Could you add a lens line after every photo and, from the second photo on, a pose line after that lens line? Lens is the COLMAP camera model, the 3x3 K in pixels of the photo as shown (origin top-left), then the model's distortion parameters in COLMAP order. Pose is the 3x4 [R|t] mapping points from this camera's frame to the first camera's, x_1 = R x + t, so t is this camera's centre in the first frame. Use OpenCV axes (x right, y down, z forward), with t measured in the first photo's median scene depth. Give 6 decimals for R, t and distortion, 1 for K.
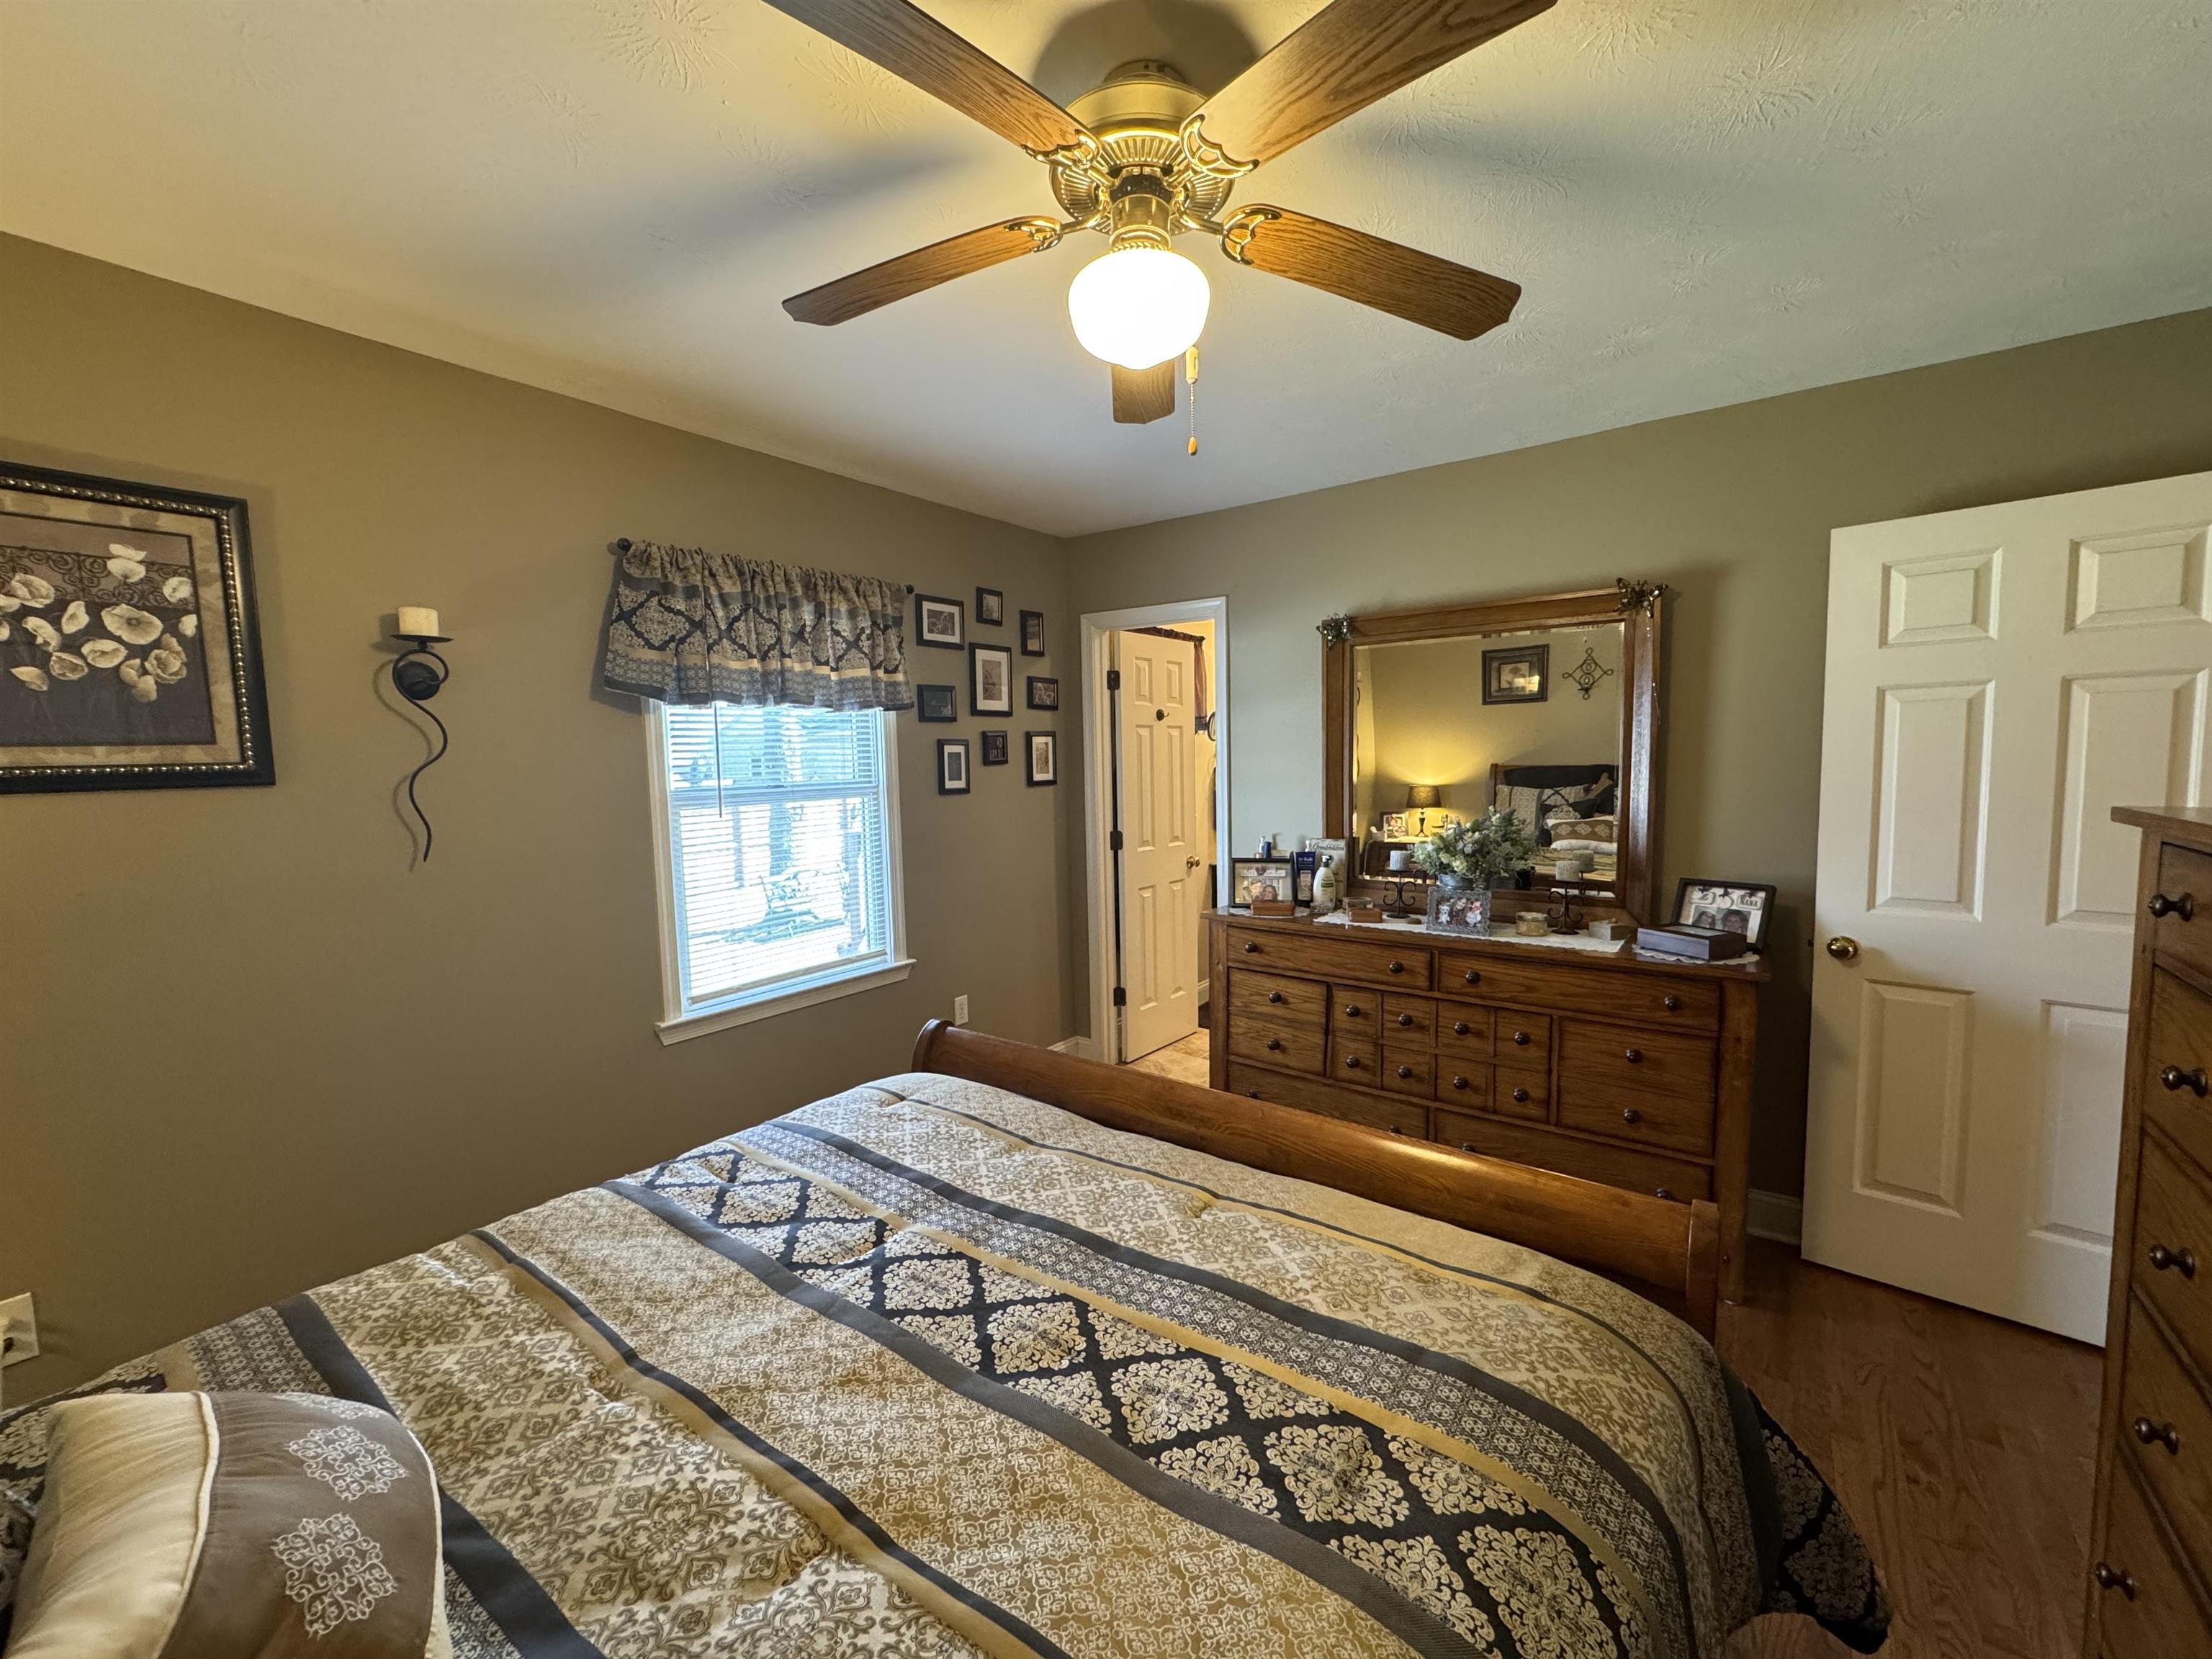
lens RADIAL K [[882.5, 0, 1102.5], [0, 882.5, 825.8], [0, 0, 1]] dist [0.000717, -0.000637]
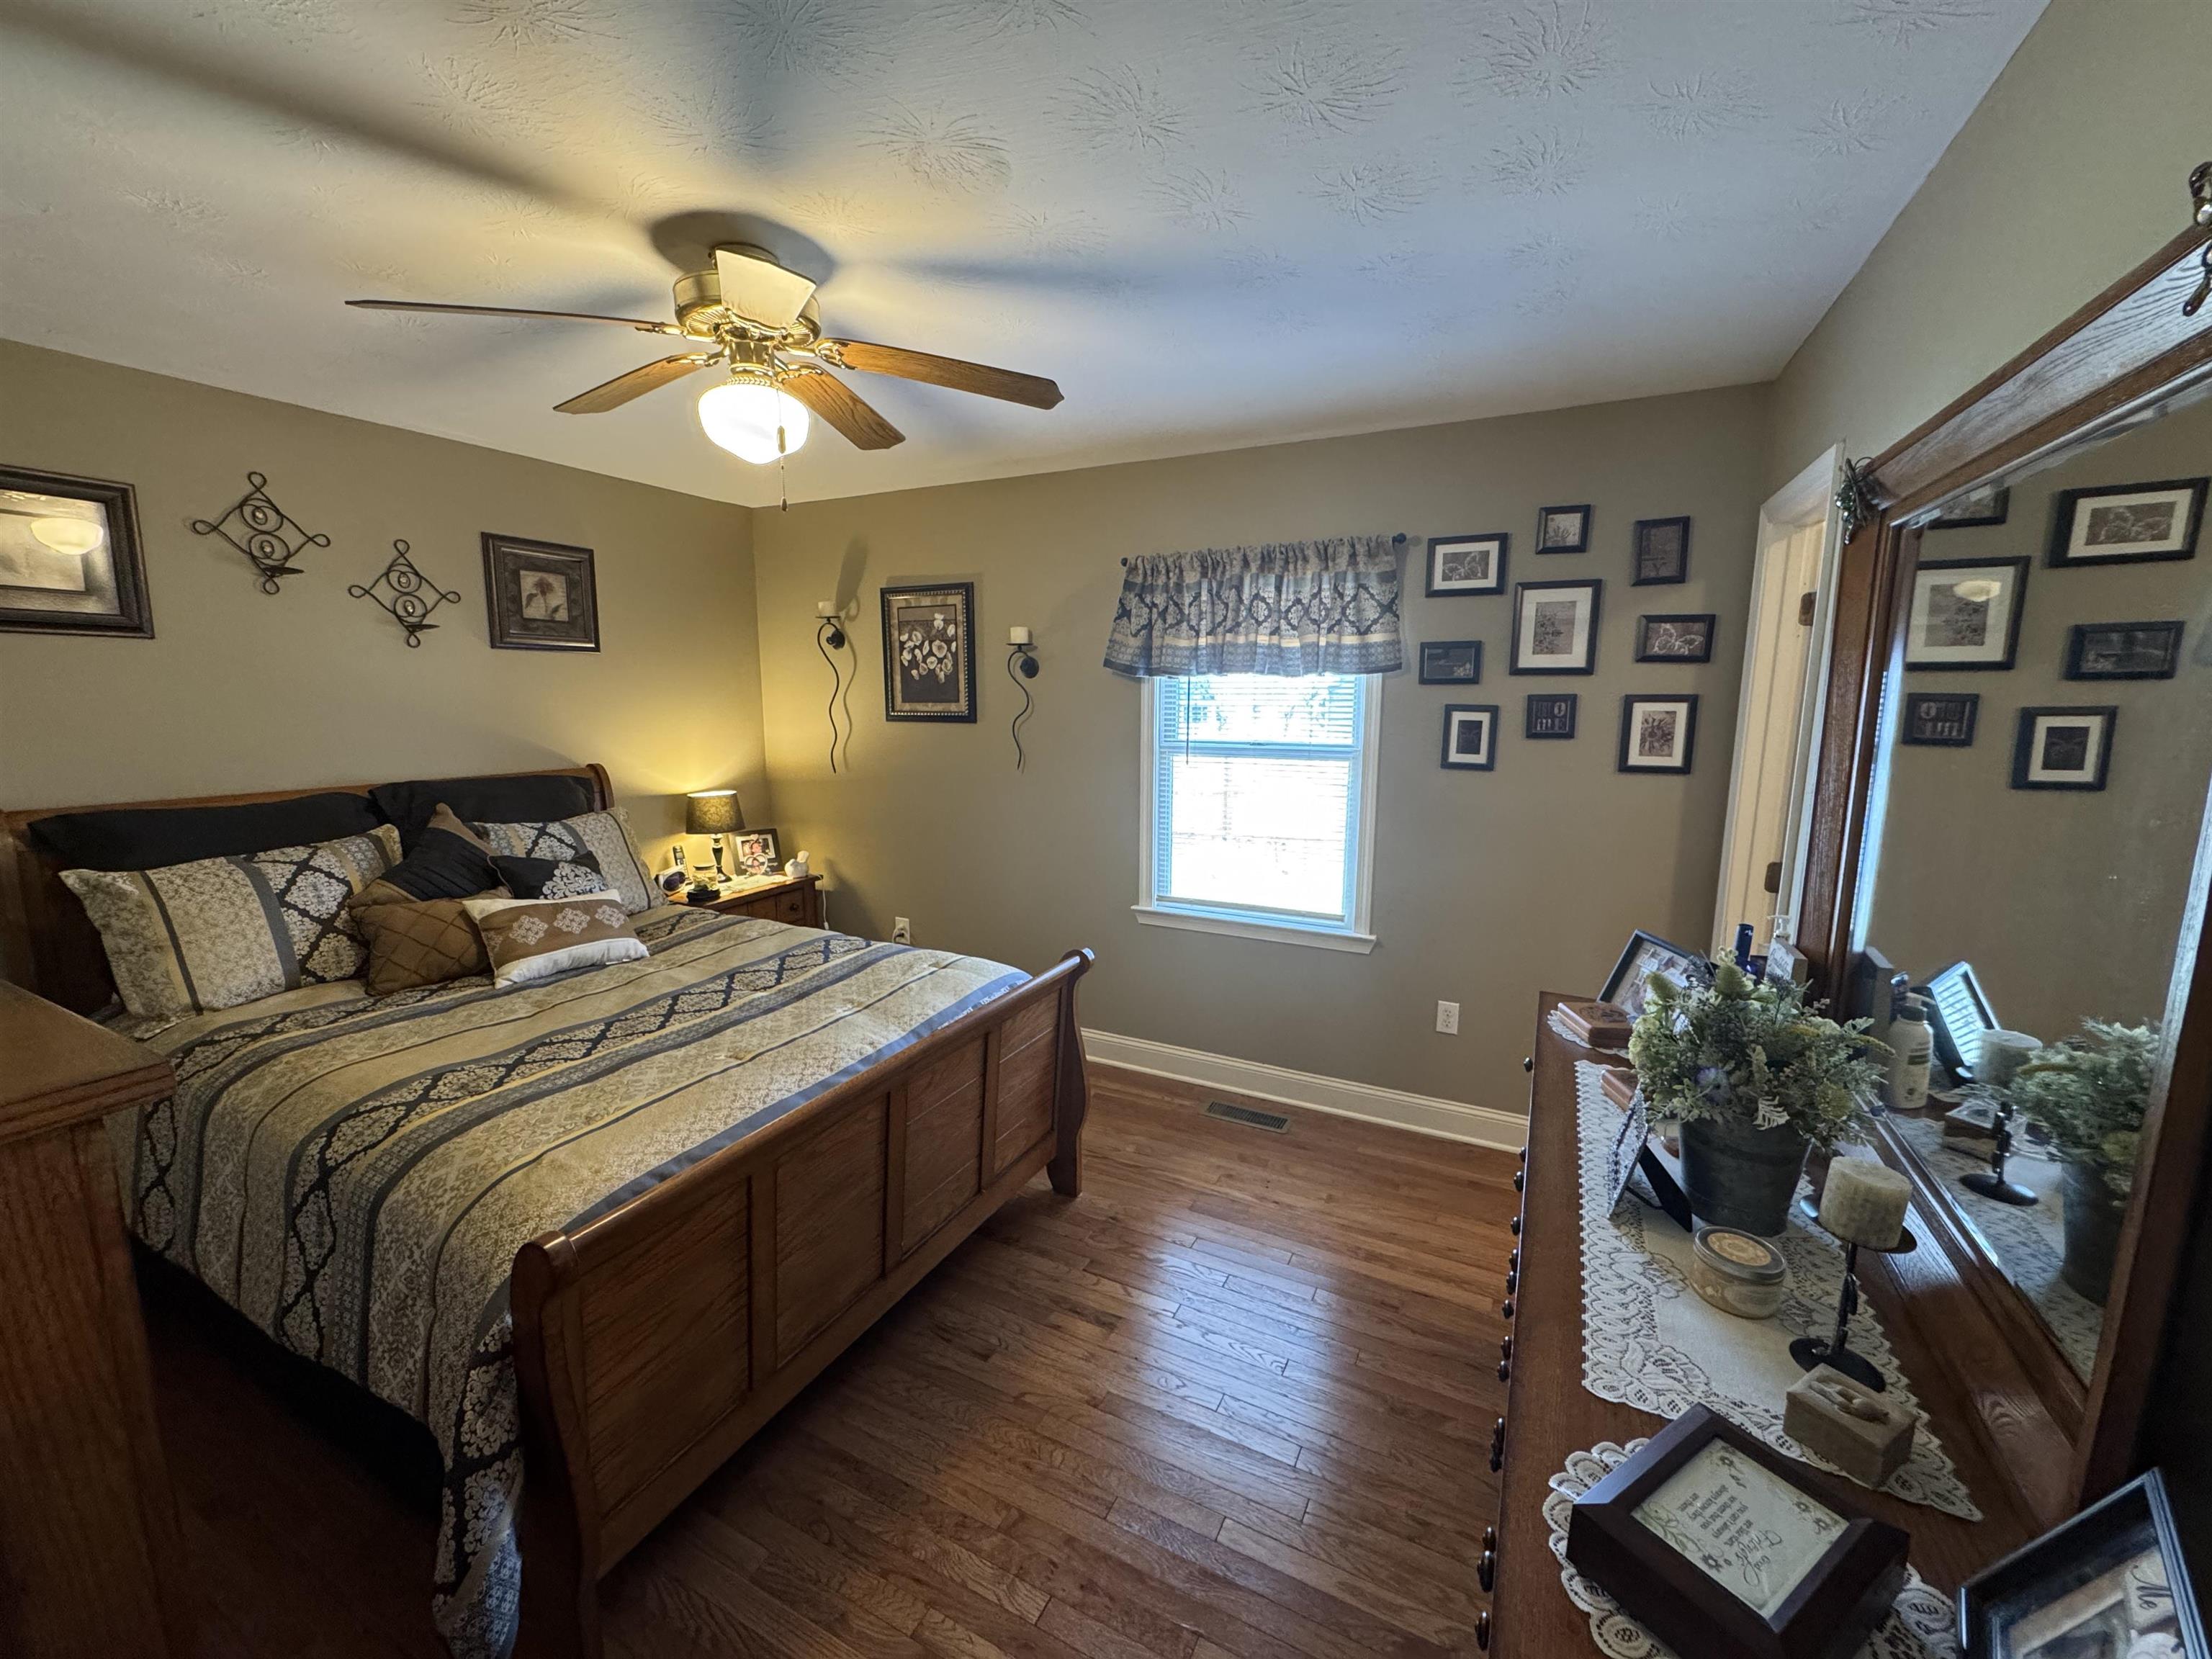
lens RADIAL K [[882.5, 0, 1100.6], [0, 882.5, 825.6], [0, 0, 1]] dist [0.000717, -0.000637]
pose [[0.161730, 0.174724, -0.971244, 0.874588], [-0.084822, 0.983020, 0.162718, -0.131046], [0.983183, 0.056066, 0.173804, 0.733241]]
